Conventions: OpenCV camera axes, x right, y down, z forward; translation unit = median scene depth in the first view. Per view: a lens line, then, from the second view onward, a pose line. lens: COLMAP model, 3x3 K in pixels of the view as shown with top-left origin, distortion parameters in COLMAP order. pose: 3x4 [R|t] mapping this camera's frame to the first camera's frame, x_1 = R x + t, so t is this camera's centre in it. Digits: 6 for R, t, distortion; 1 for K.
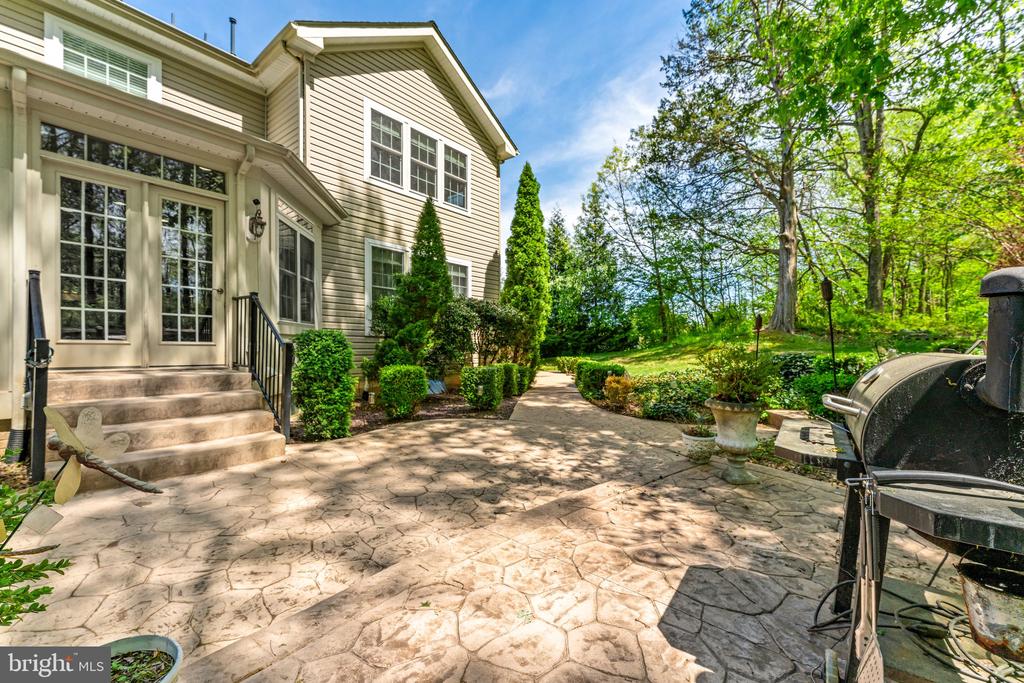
lens RADIAL K [[418.9, 0, 503.7], [0, 418.9, 356.4], [0, 0, 1]] dist [-0.004264, -0.000442]
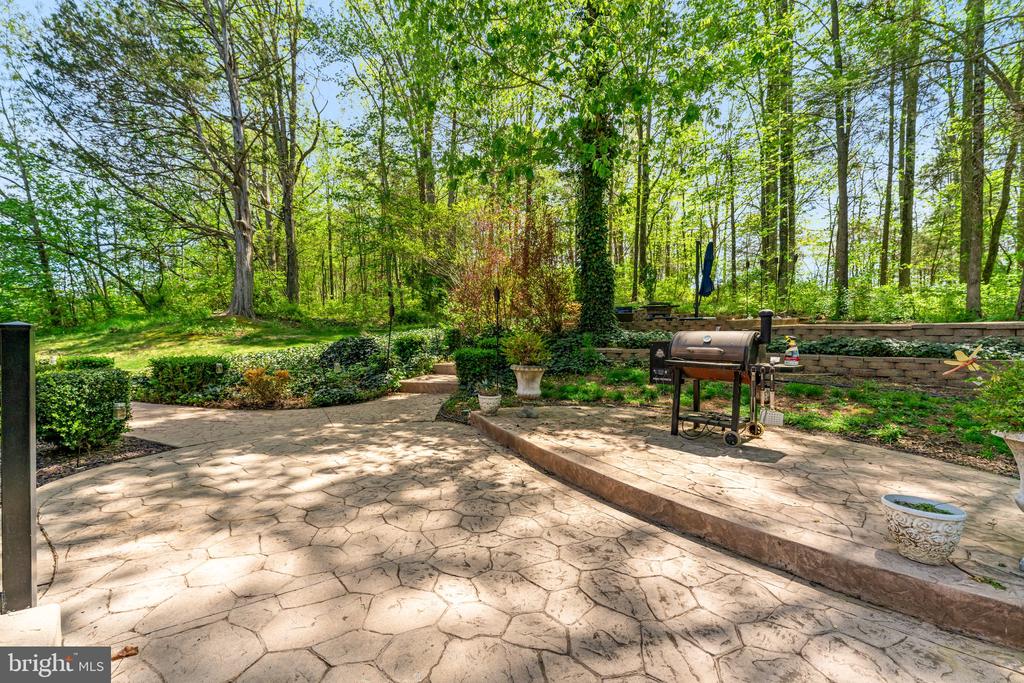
lens RADIAL K [[418.9, 0, 511.0], [0, 418.9, 339.0], [0, 0, 1]] dist [-0.004264, -0.000442]
pose [[0.223187, -0.020361, 0.974563, -0.503747], [0.029010, 0.999478, 0.014238, -0.006871], [-0.974344, 0.025094, 0.223661, 0.379752]]
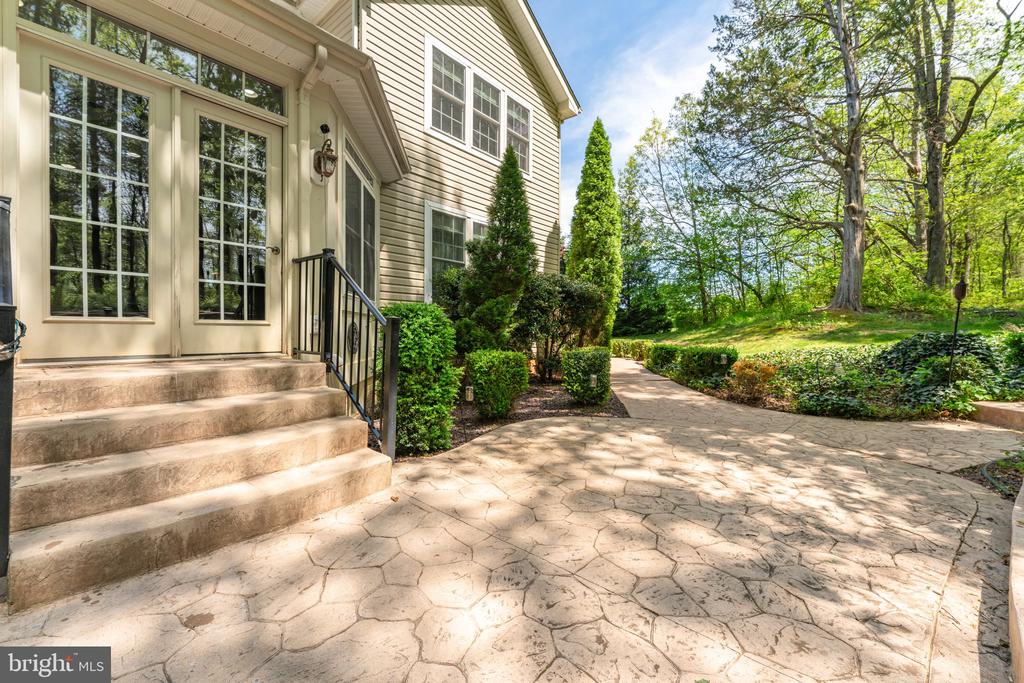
lens RADIAL K [[411.8, 0, 509.4], [0, 411.8, 336.0], [0, 0, 1]] dist [-0.004002, -0.000463]
pose [[0.999941, -0.009759, 0.004690, -0.225812], [0.009814, 0.999881, -0.011906, 0.004426], [-0.004574, 0.011951, 0.999918, 0.231852]]
